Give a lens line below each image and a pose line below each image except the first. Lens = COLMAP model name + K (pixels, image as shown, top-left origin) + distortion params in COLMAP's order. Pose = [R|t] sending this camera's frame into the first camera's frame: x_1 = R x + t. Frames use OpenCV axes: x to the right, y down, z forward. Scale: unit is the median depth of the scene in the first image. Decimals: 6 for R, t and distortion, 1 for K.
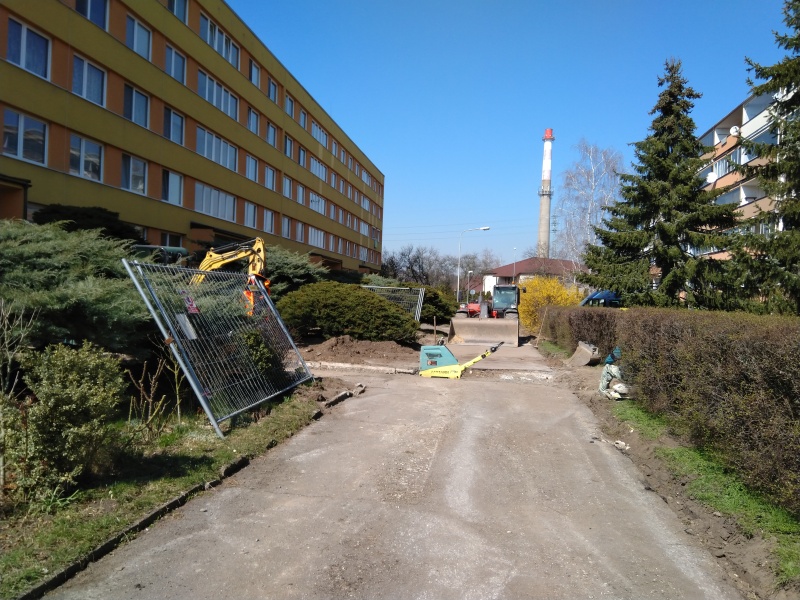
lens RADIAL K [[629.9, 0, 399.6], [0, 629.9, 298.6], [0, 0, 1]] dist [0.015593, -0.007440]
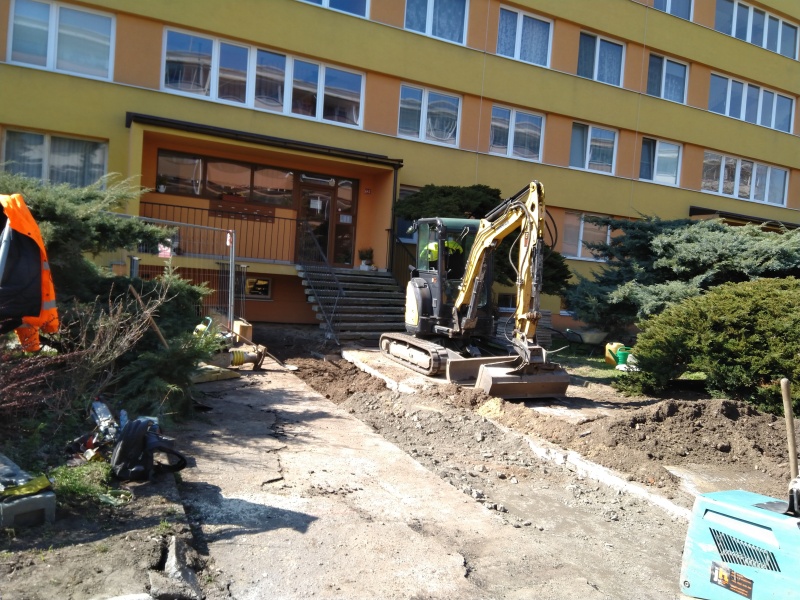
lens RADIAL K [[629.9, 0, 400.0], [0, 629.9, 307.1], [0, 0, 1]] dist [0.015593, -0.007440]
pose [[0.607970, 0.031862, -0.793320, 0.055826], [-0.039902, 0.999158, 0.009550, 0.001475], [0.792956, 0.025849, 0.608730, 0.306326]]
